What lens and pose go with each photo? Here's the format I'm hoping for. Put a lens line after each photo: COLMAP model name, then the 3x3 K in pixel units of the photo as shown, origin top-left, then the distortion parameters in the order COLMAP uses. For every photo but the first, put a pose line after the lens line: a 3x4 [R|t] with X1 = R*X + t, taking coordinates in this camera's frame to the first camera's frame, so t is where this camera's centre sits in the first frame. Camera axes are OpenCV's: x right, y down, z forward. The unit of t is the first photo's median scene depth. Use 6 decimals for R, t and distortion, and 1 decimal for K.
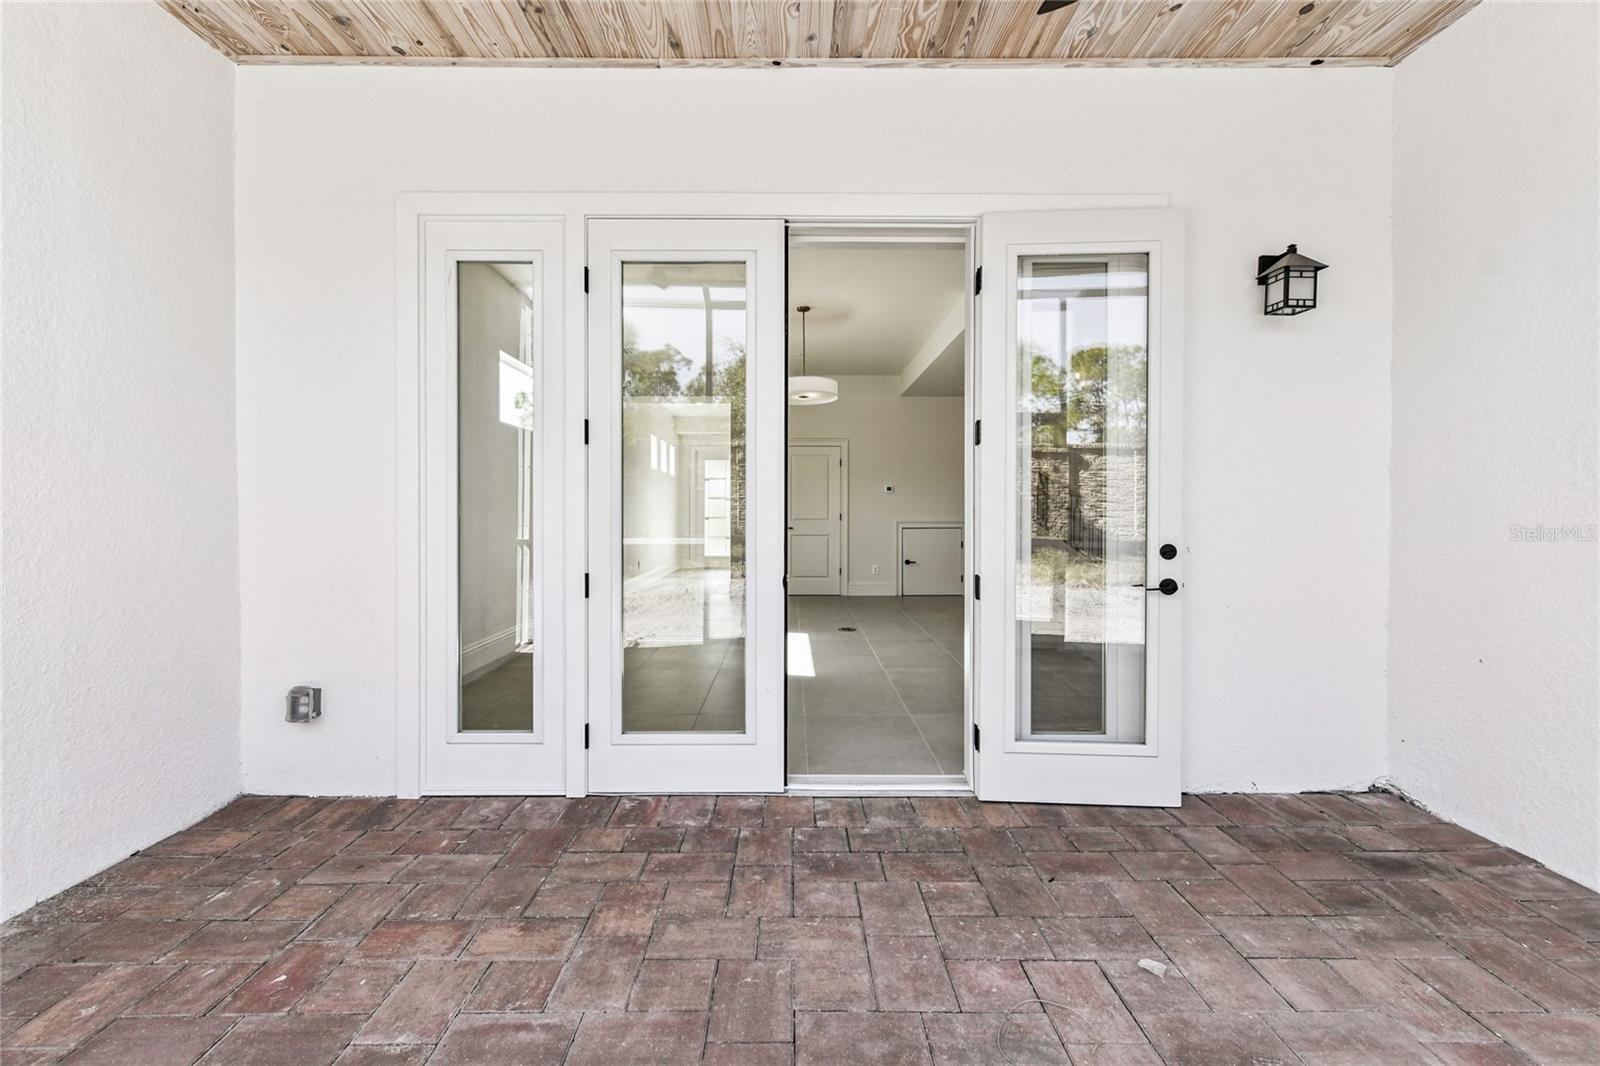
lens RADIAL K [[715.9, 0, 799.5], [0, 715.9, 527.4], [0, 0, 1]] dist [-0.000842, 0.000026]
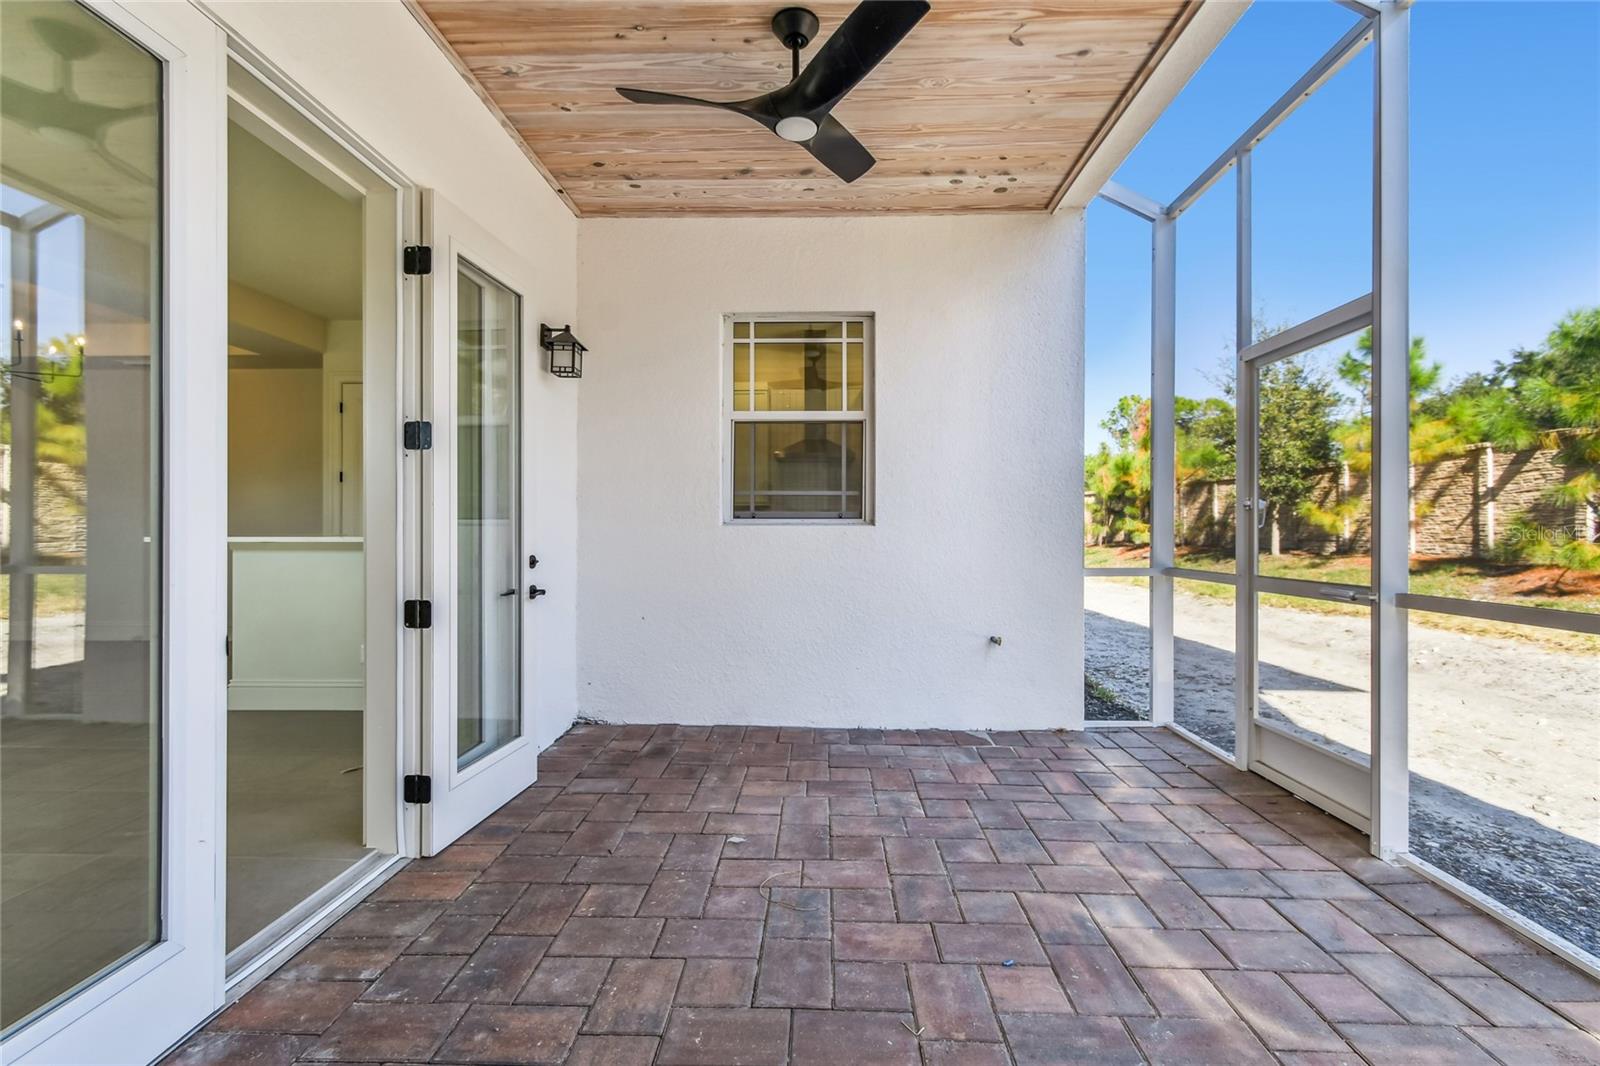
lens RADIAL K [[711.4, 0, 802.5], [0, 711.4, 538.3], [0, 0, 1]] dist [0.000237, -0.000101]
pose [[0.039420, -0.015330, 0.999105, -0.634943], [0.021033, 0.999674, 0.014509, -0.011521], [-0.999001, 0.020442, 0.039730, 0.540376]]
